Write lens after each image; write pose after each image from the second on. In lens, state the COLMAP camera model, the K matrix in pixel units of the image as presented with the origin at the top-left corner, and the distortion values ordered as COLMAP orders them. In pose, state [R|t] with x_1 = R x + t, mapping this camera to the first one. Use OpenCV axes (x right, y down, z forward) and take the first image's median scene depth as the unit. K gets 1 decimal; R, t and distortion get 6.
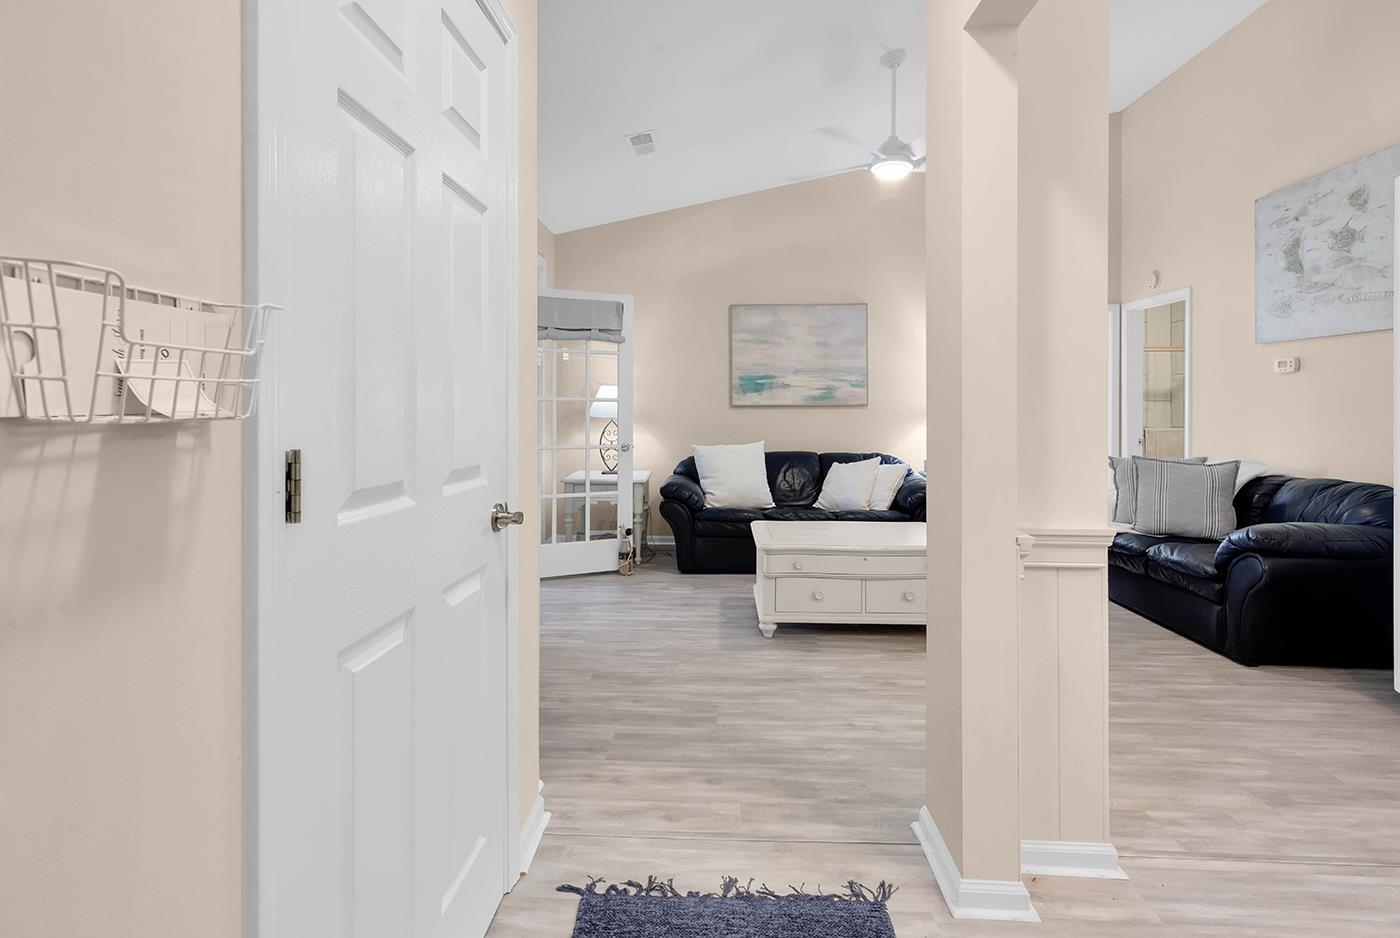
lens RADIAL K [[646.9, 0, 698.5], [0, 646.9, 409.1], [0, 0, 1]] dist [0.002457, 0.000193]
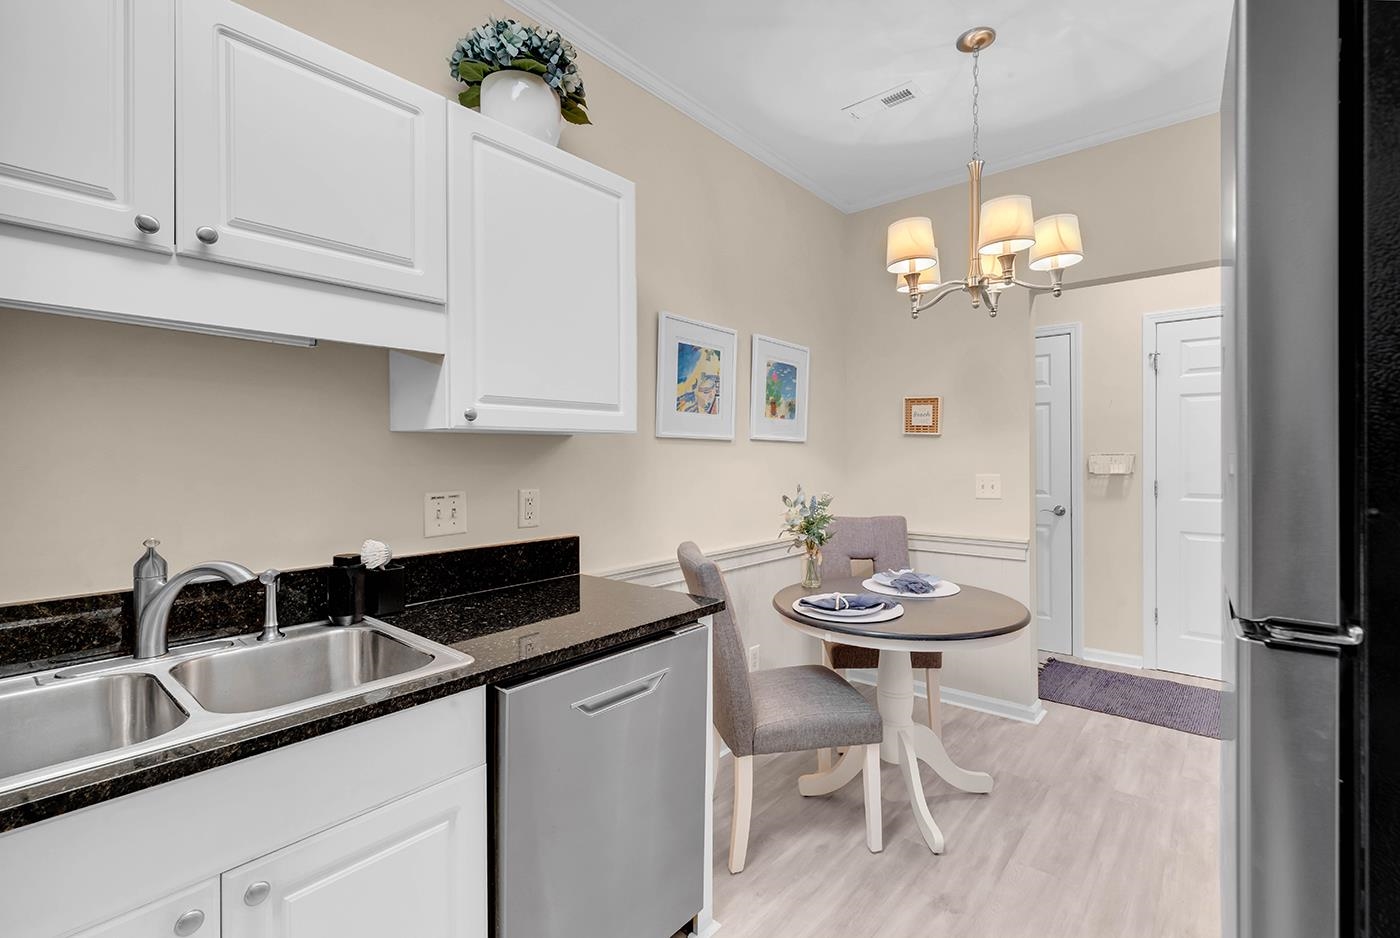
lens RADIAL K [[631.0, 0, 697.0], [0, 631.0, 458.5], [0, 0, 1]] dist [0.003190, -0.000173]
pose [[-0.612512, 0.001155, -0.790460, 0.864116], [0.001531, 0.999999, 0.000274, -0.018141], [0.790460, -0.001042, -0.612513, 0.203528]]
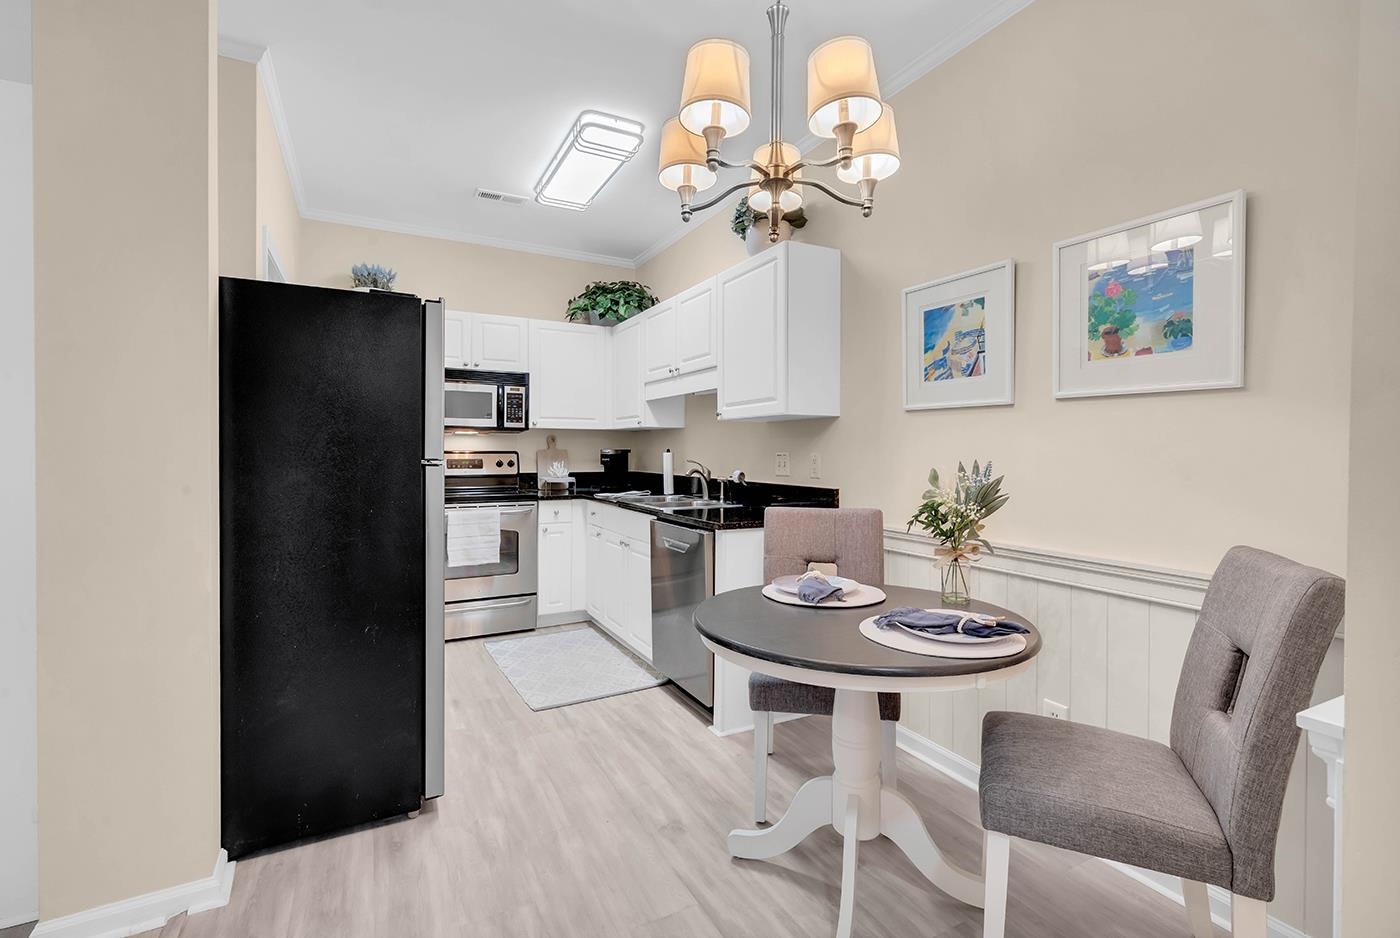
lens RADIAL K [[626.8, 0, 705.4], [0, 626.8, 456.8], [0, 0, 1]] dist [0.002227, -0.000031]
pose [[-0.515605, -0.014150, 0.856710, 0.098585], [-0.007087, 0.999900, 0.012250, -0.001192], [-0.856797, 0.000244, -0.515654, 0.286324]]
